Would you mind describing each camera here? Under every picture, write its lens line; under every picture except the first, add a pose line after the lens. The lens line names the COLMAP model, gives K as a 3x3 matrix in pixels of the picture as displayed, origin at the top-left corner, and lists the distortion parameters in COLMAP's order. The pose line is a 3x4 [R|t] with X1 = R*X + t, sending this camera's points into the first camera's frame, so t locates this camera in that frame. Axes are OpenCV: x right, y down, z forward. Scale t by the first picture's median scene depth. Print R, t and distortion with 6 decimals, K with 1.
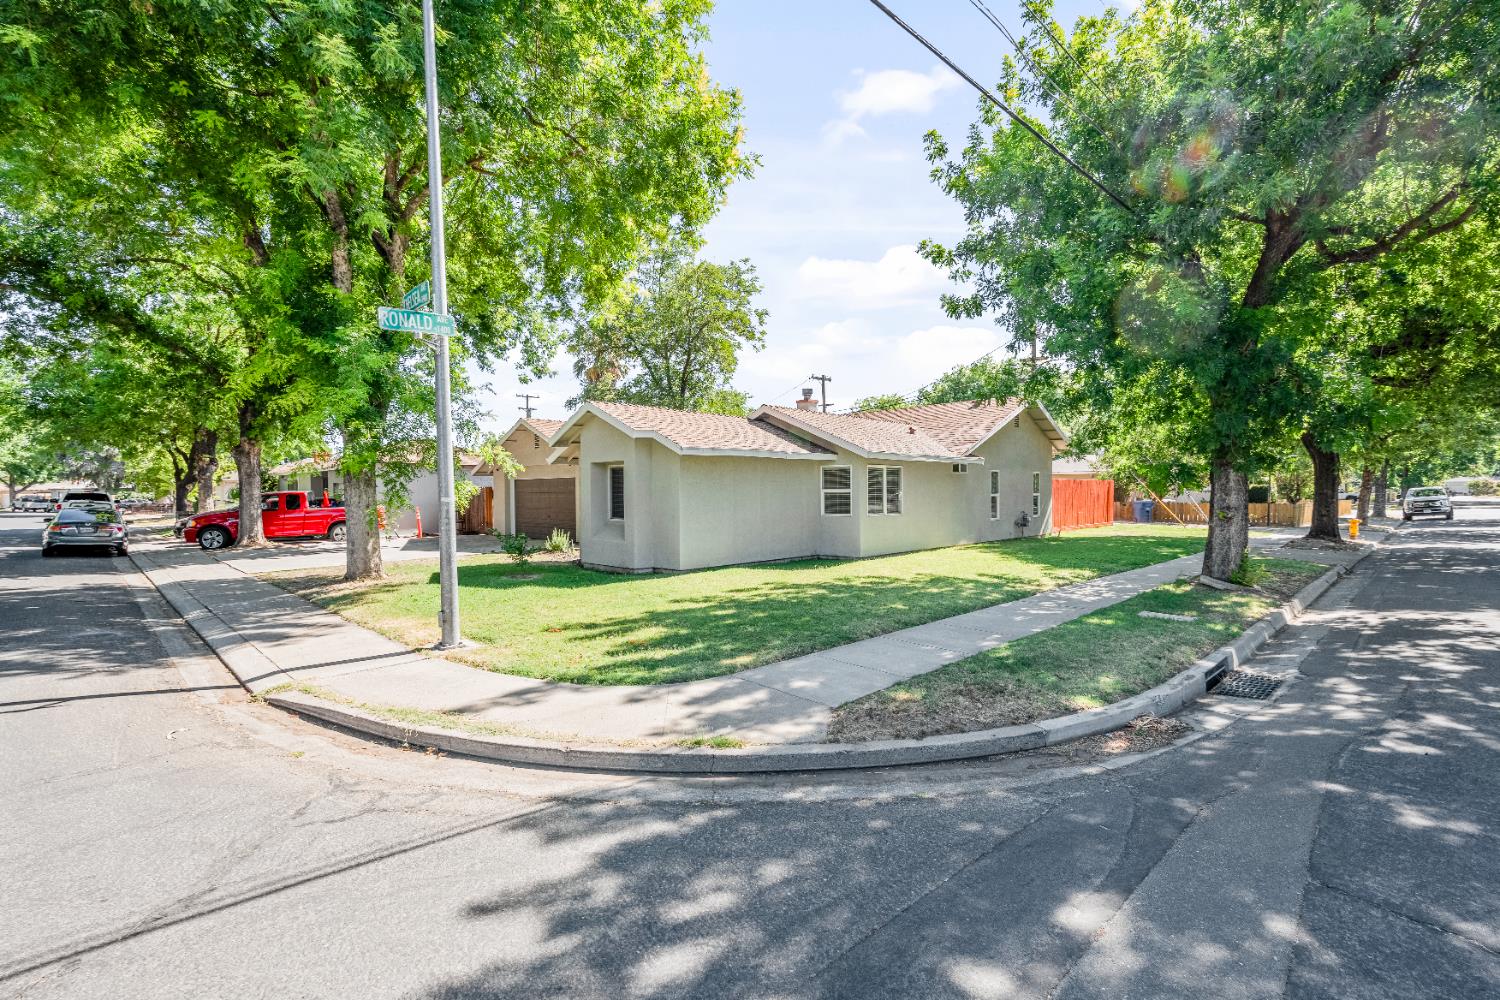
lens RADIAL K [[658.3, 0, 750.0], [0, 658.3, 500.0], [0, 0, 1]] dist [-0.001625, -0.000293]
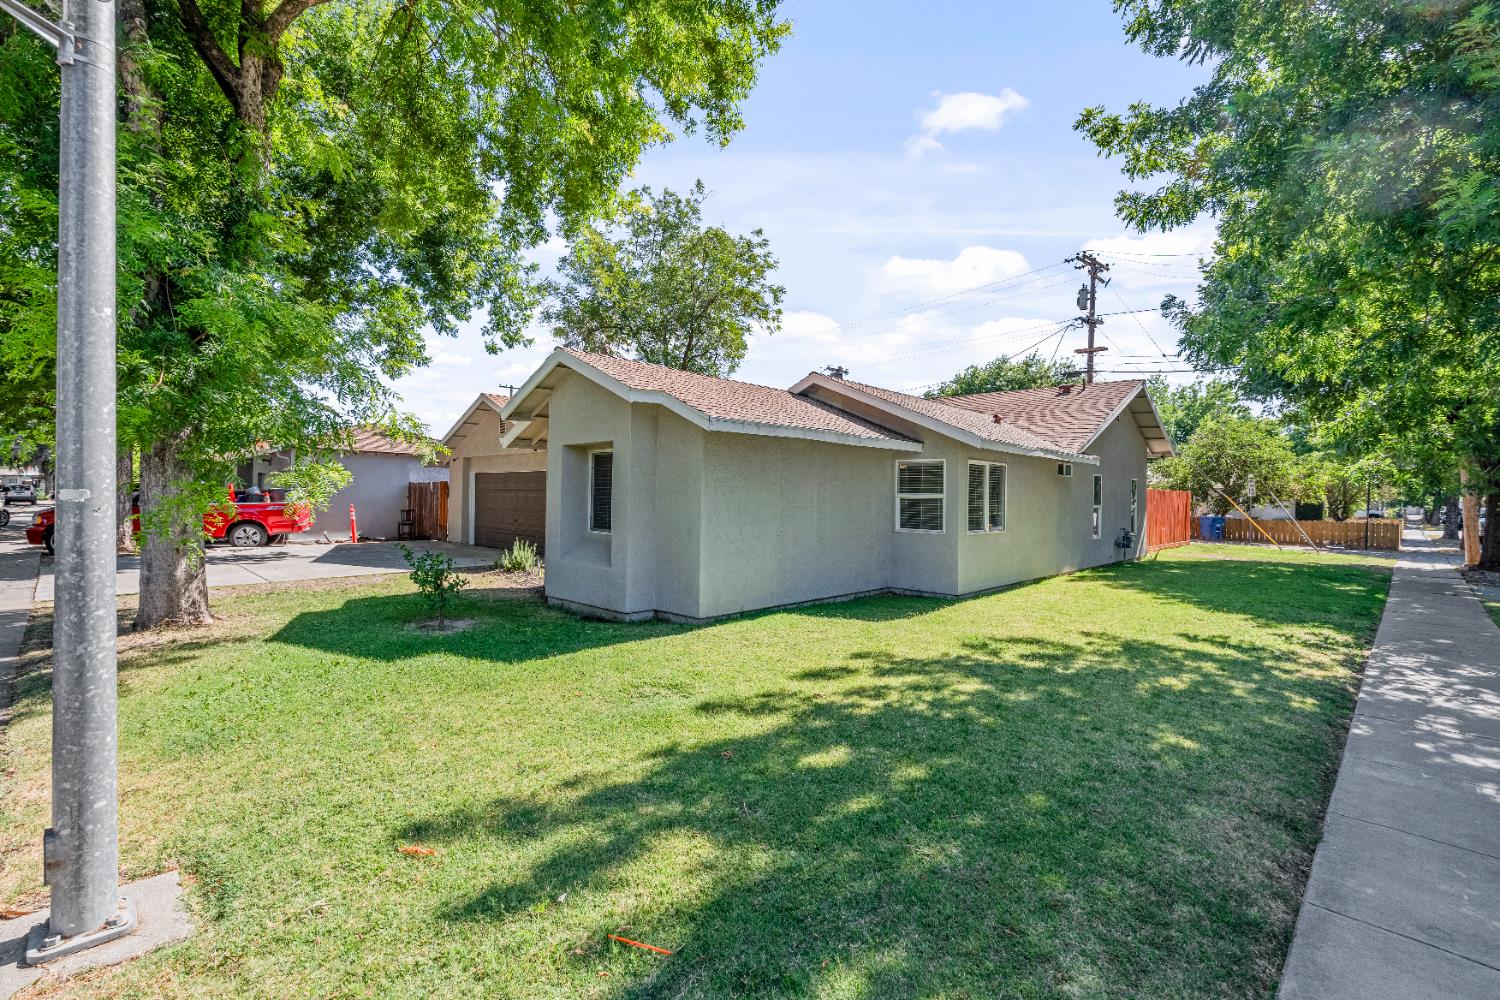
lens RADIAL K [[663.8, 0, 743.9], [0, 663.8, 491.8], [0, 0, 1]] dist [-0.009028, -0.000097]
pose [[0.999722, 0.023009, 0.005158, -0.048906], [-0.022913, 0.999577, -0.017923, -0.001506], [-0.005568, 0.017800, 0.999826, 0.260643]]
